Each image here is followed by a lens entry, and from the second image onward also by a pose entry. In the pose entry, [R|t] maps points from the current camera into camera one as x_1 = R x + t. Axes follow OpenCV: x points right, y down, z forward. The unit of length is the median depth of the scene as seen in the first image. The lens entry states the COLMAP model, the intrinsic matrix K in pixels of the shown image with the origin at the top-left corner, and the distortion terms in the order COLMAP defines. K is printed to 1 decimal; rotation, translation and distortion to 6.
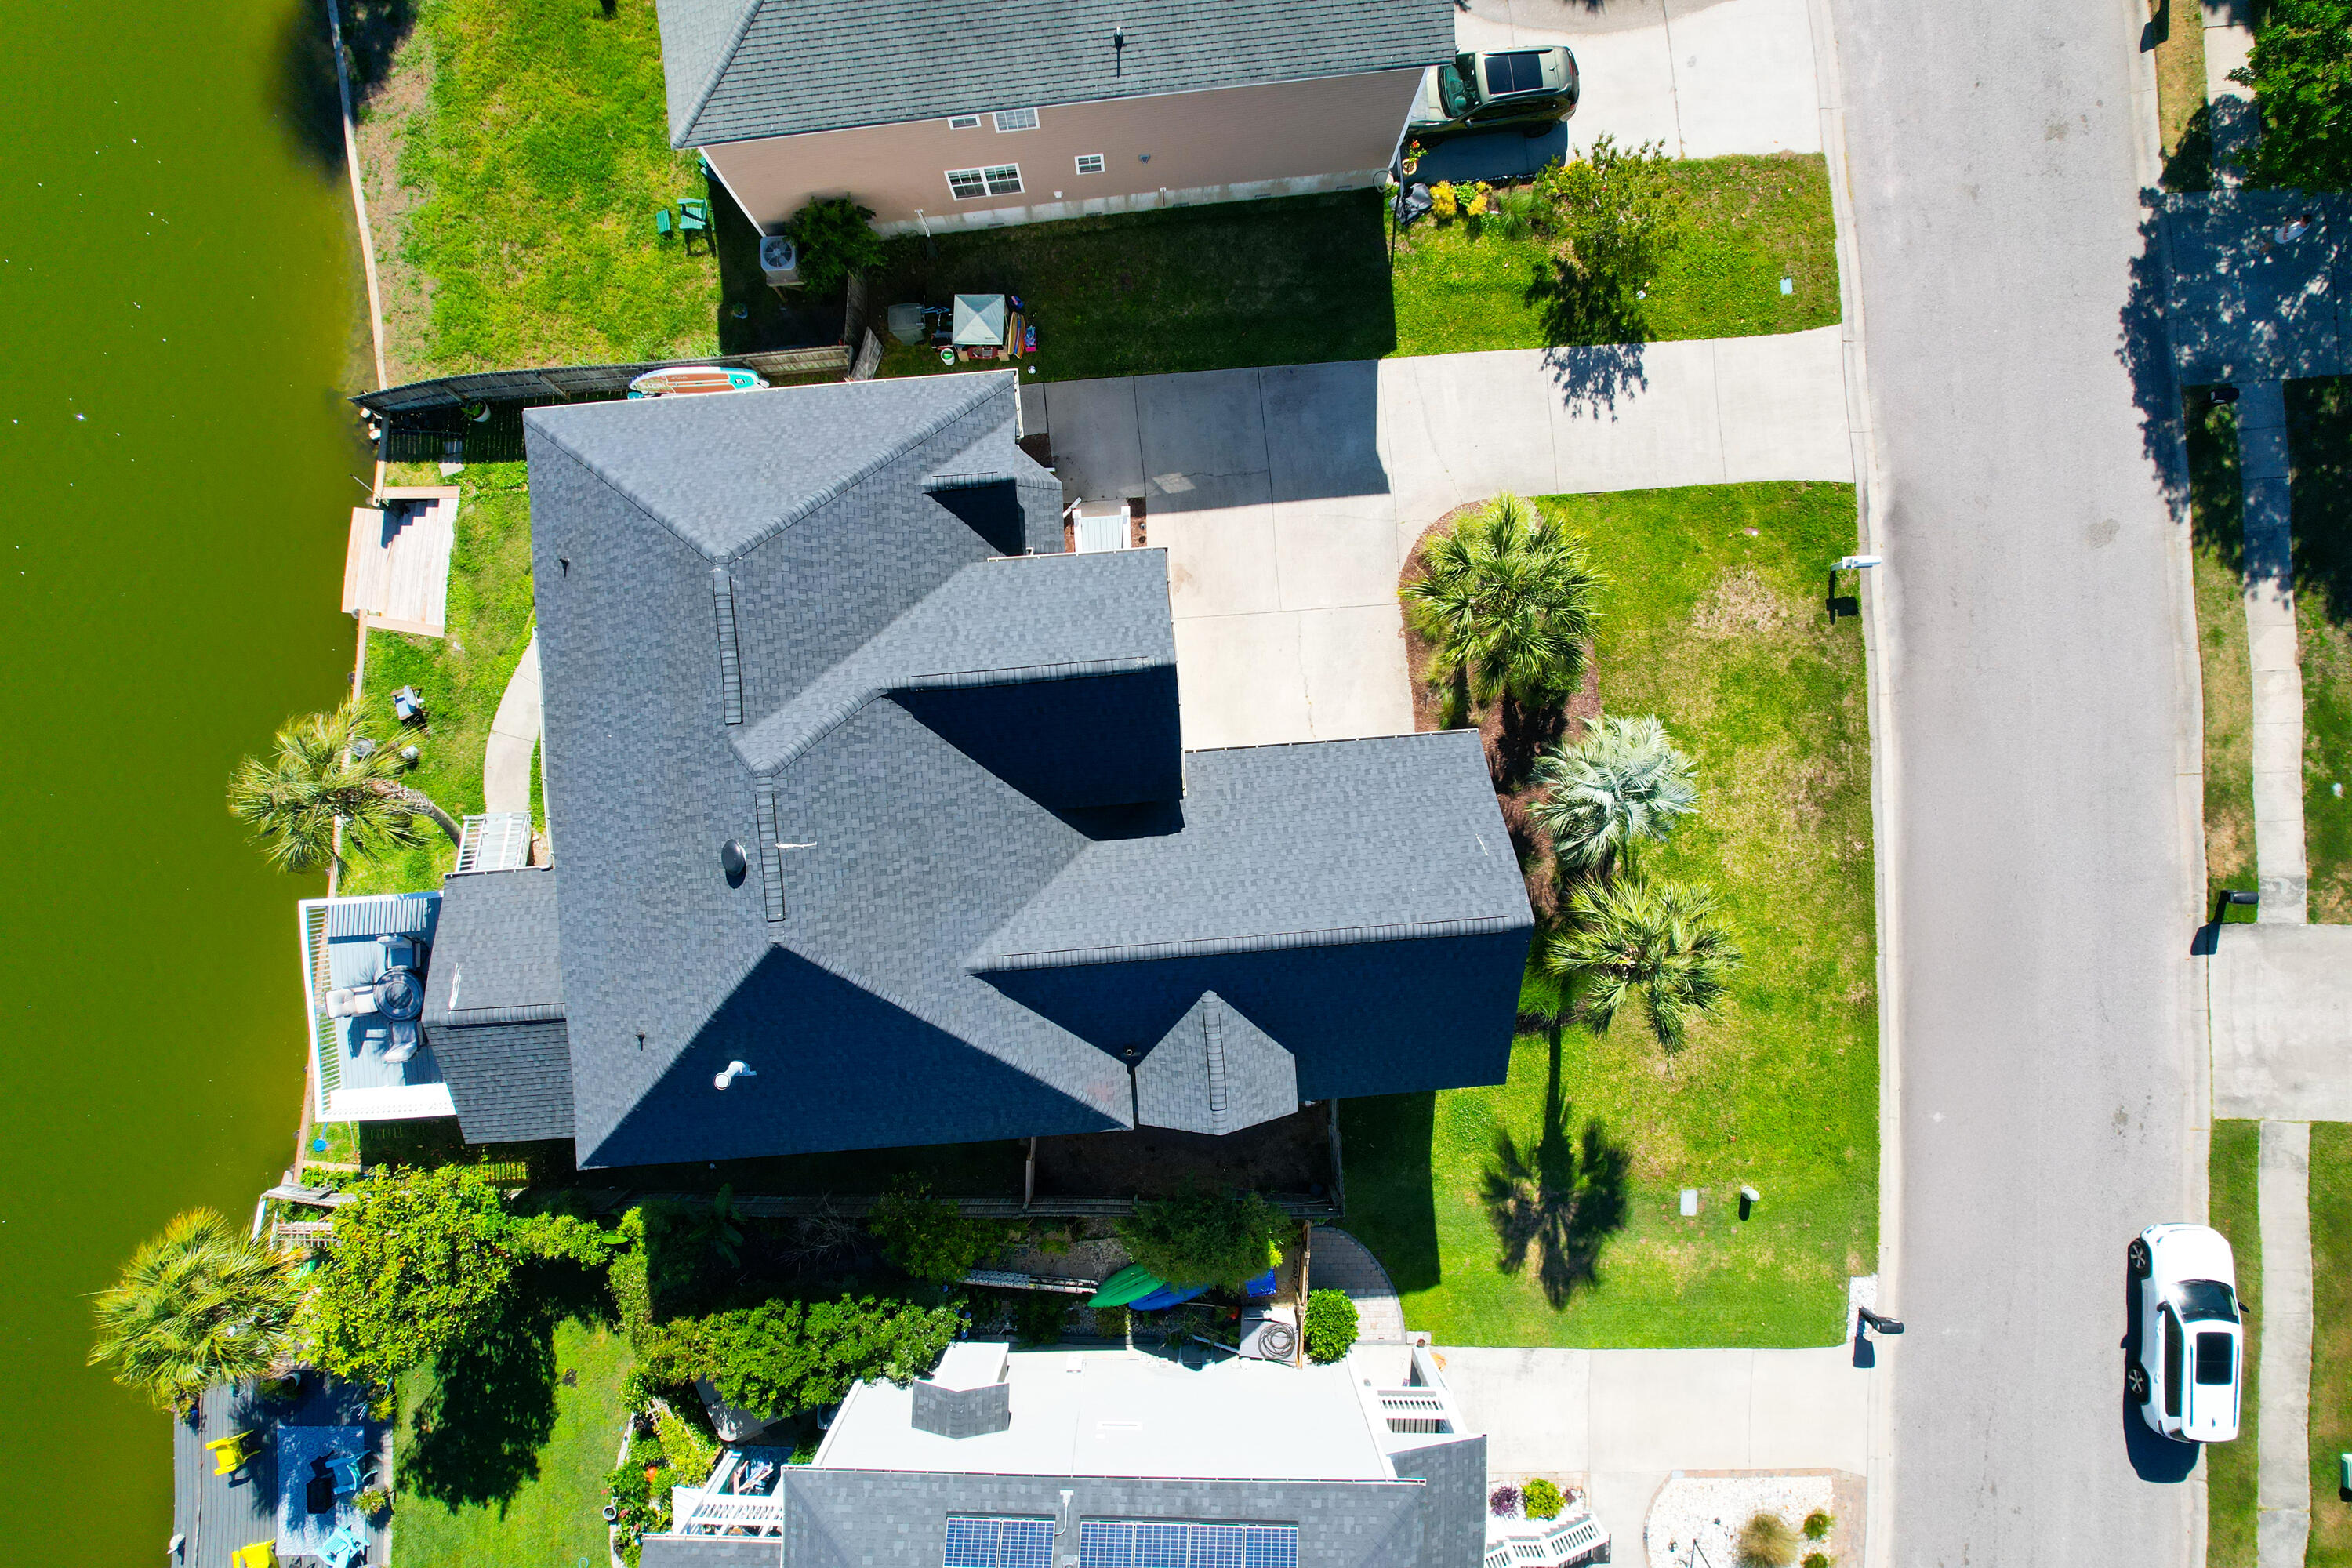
lens RADIAL K [[1502.6, 0, 1176.0], [0, 1502.6, 784.0], [0, 0, 1]] dist [-0.079674, 0.069266]
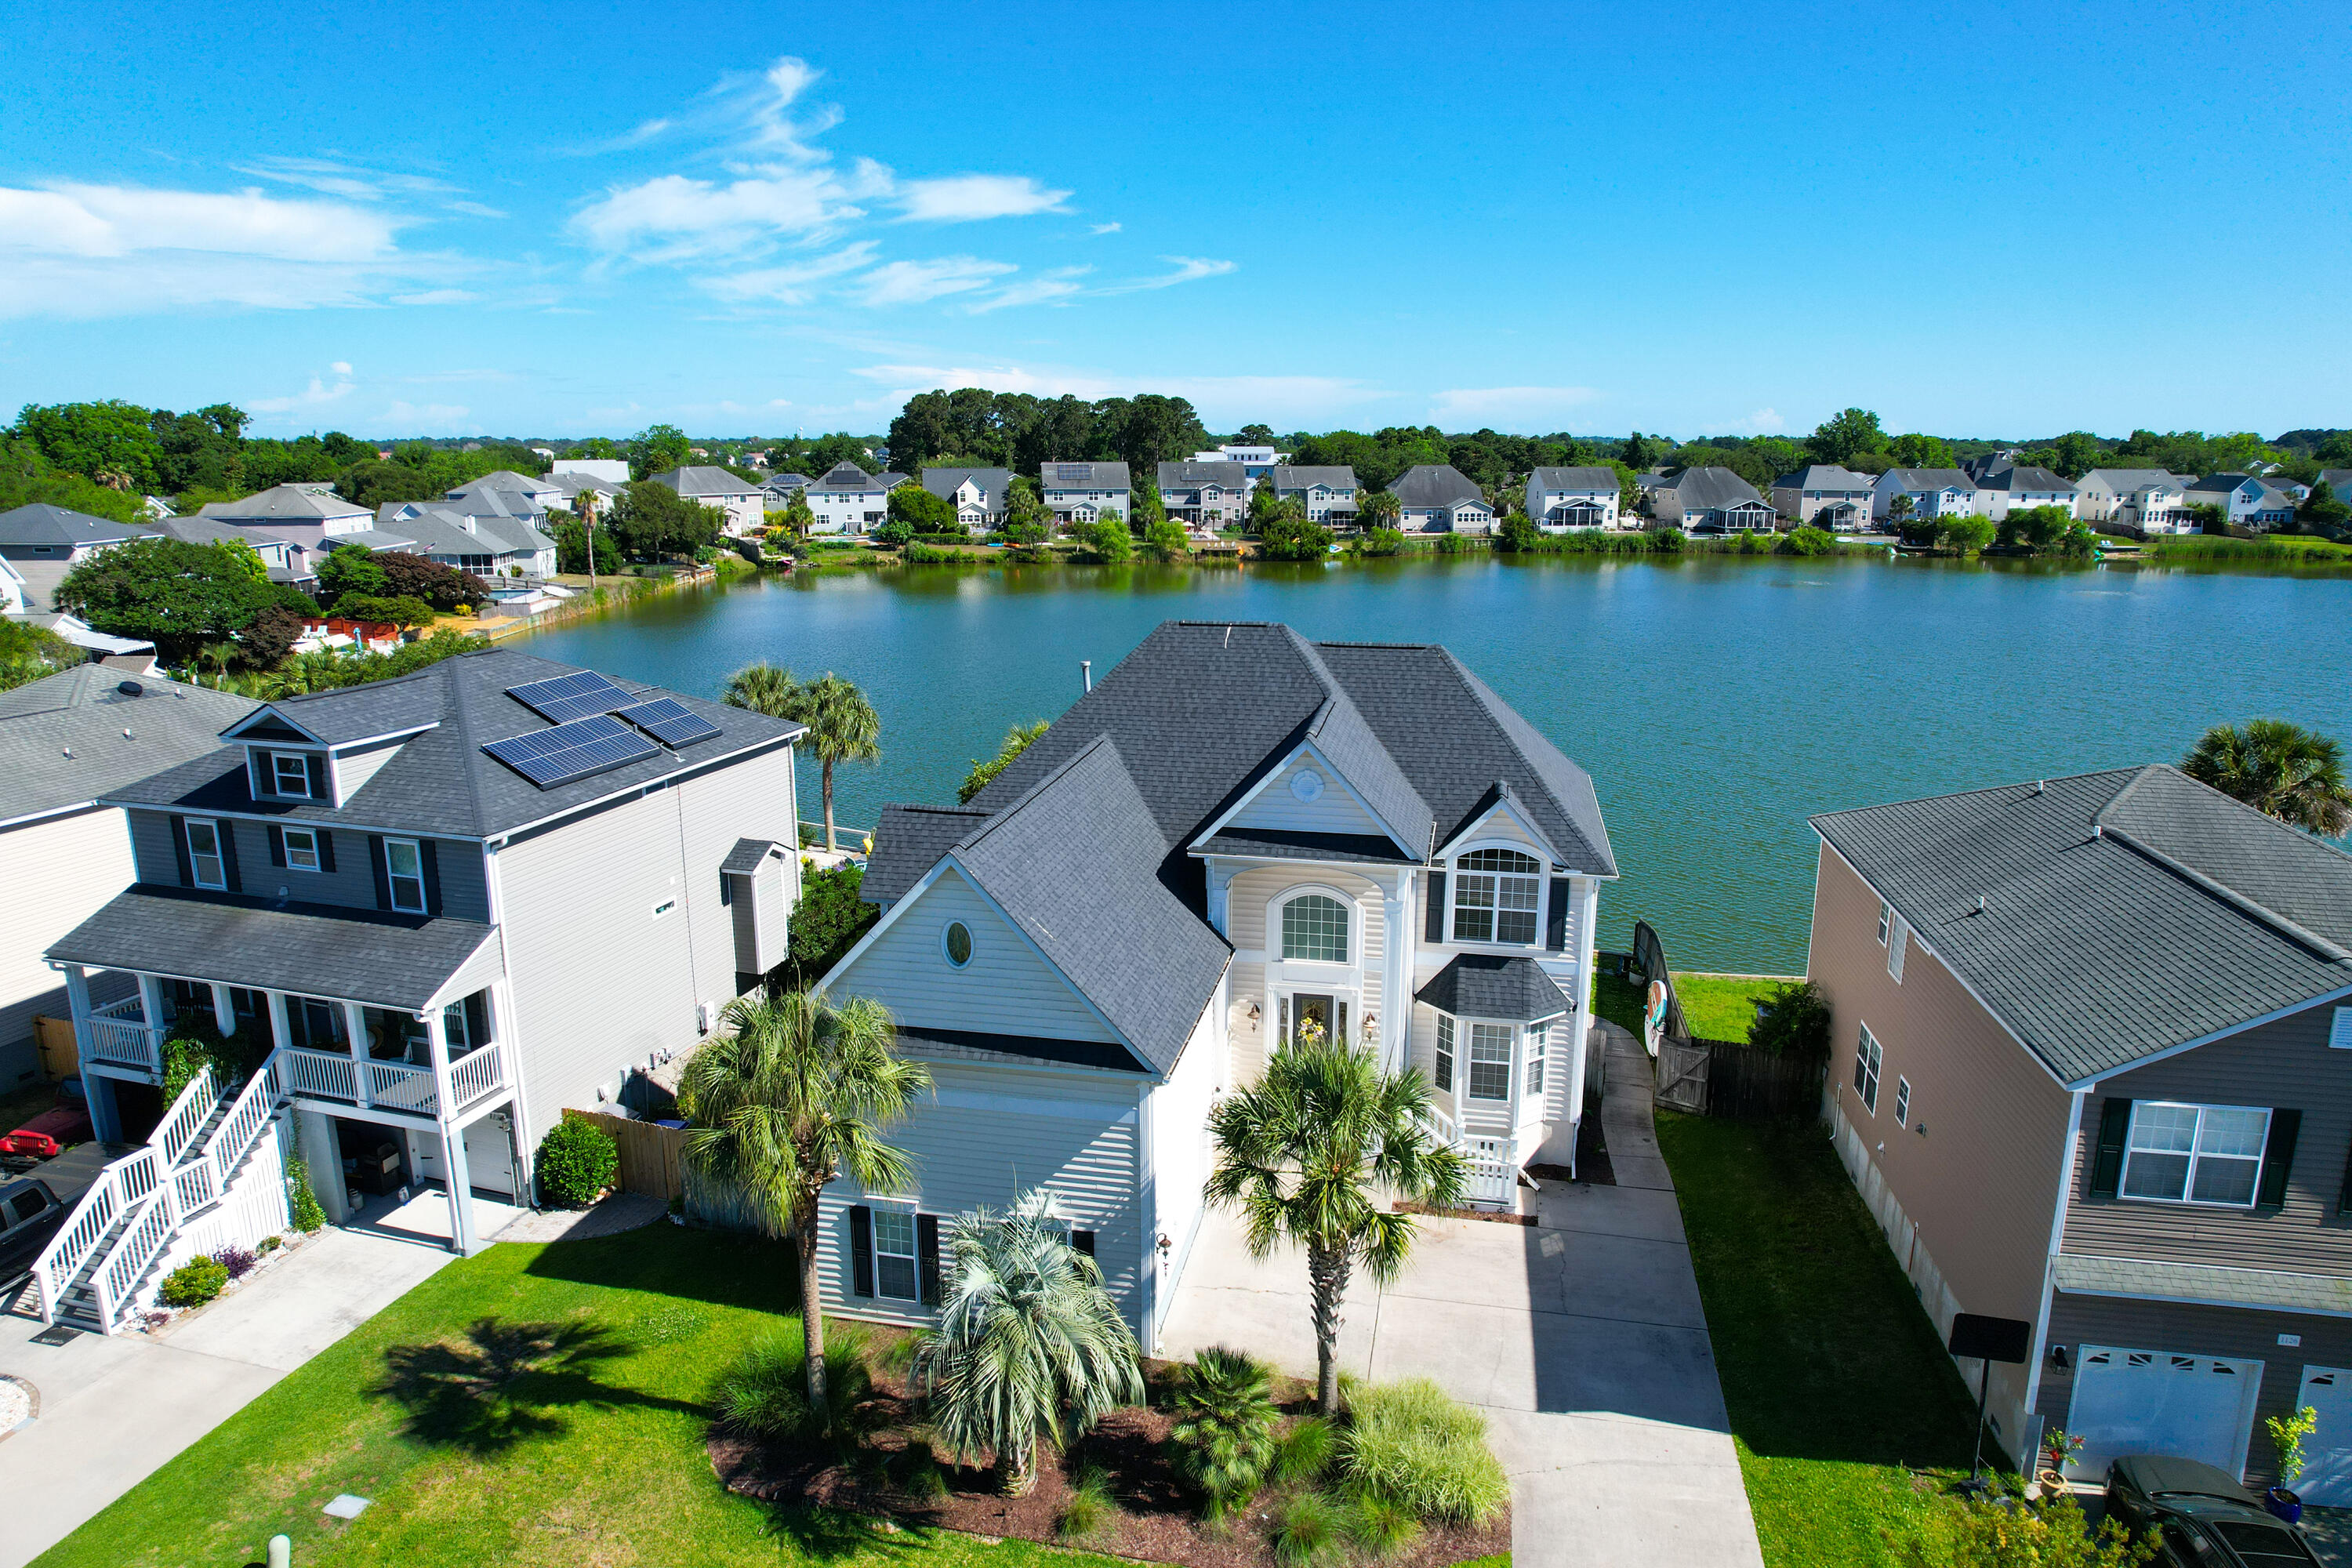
lens RADIAL K [[1502.6, 0, 1176.0], [0, 1502.6, 784.0], [0, 0, 1]] dist [-0.079674, 0.069266]
pose [[-0.277688, 0.184650, -0.942758, 0.781760], [-0.960654, -0.059175, 0.271369, -0.204409], [-0.005680, 0.981021, 0.193817, 0.578831]]
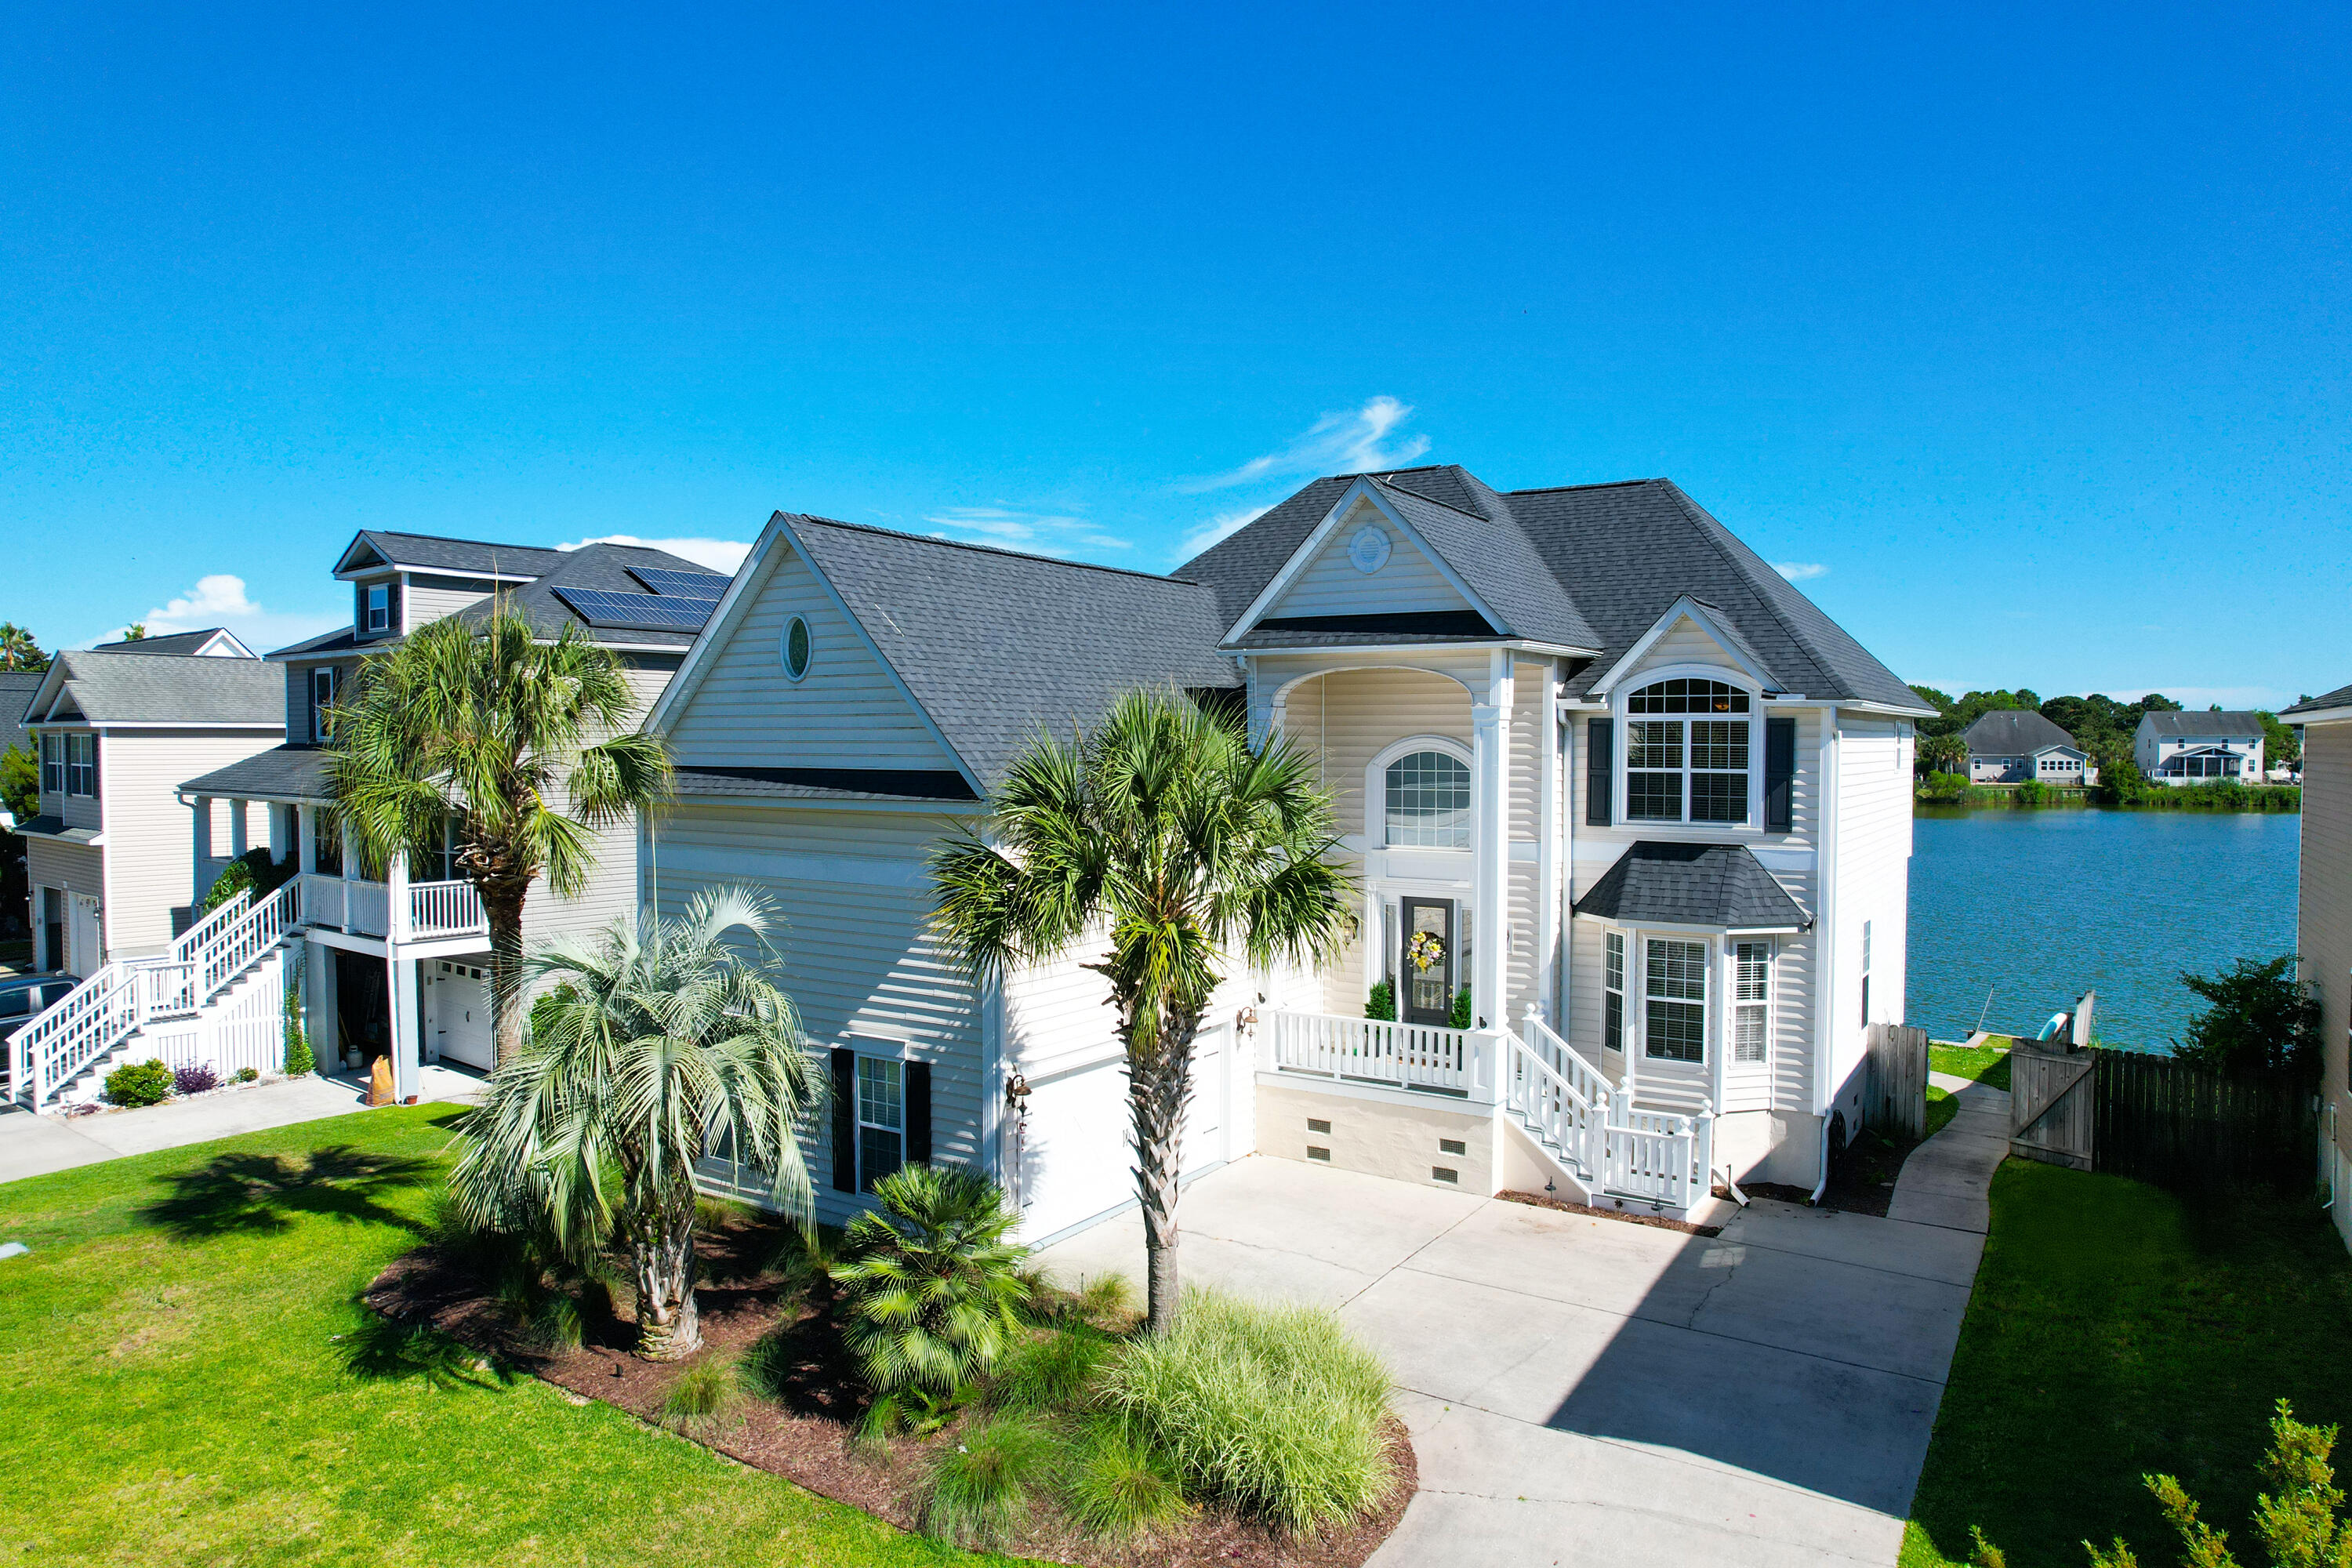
lens RADIAL K [[1502.6, 0, 1176.0], [0, 1502.6, 784.0], [0, 0, 1]] dist [-0.079674, 0.069266]
pose [[-0.609707, -0.012818, -0.792523, 0.507161], [-0.792357, -0.016246, 0.609842, -0.353182], [-0.020692, 0.999786, -0.000251, 0.831889]]
